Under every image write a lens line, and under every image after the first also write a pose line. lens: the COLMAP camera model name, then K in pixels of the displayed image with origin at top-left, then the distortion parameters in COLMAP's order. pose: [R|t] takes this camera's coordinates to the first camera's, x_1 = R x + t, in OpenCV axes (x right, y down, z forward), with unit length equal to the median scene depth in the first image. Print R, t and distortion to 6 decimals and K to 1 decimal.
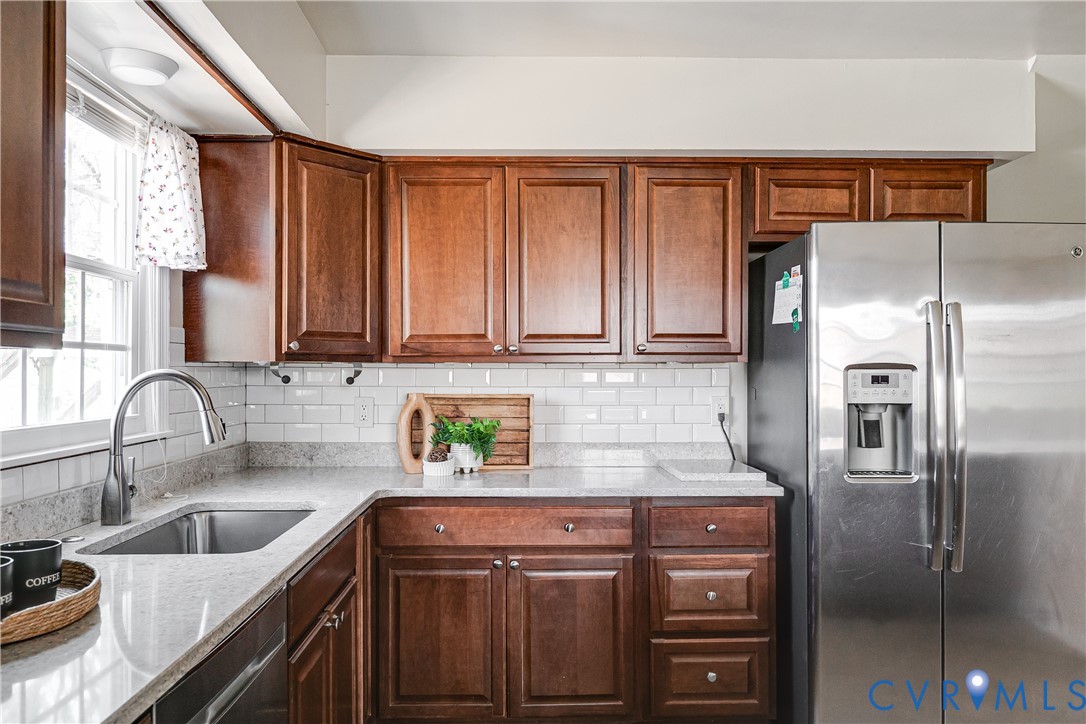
lens RADIAL K [[822.7, 0, 539.9], [0, 822.7, 365.0], [0, 0, 1]] dist [0.005002, -0.005685]
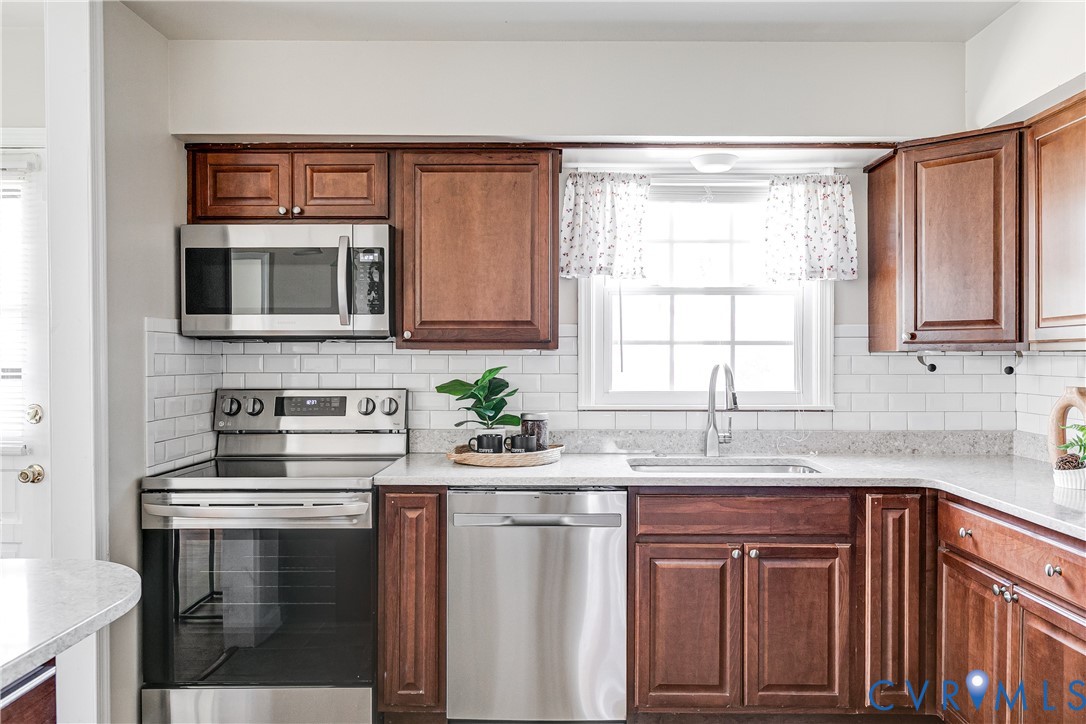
lens RADIAL K [[822.7, 0, 551.3], [0, 822.7, 356.9], [0, 0, 1]] dist [0.005002, -0.005685]
pose [[-0.036654, 0.008307, -0.999293, 0.777245], [0.010830, 0.999910, 0.007915, -0.009711], [0.999269, -0.010532, -0.036741, 0.548516]]
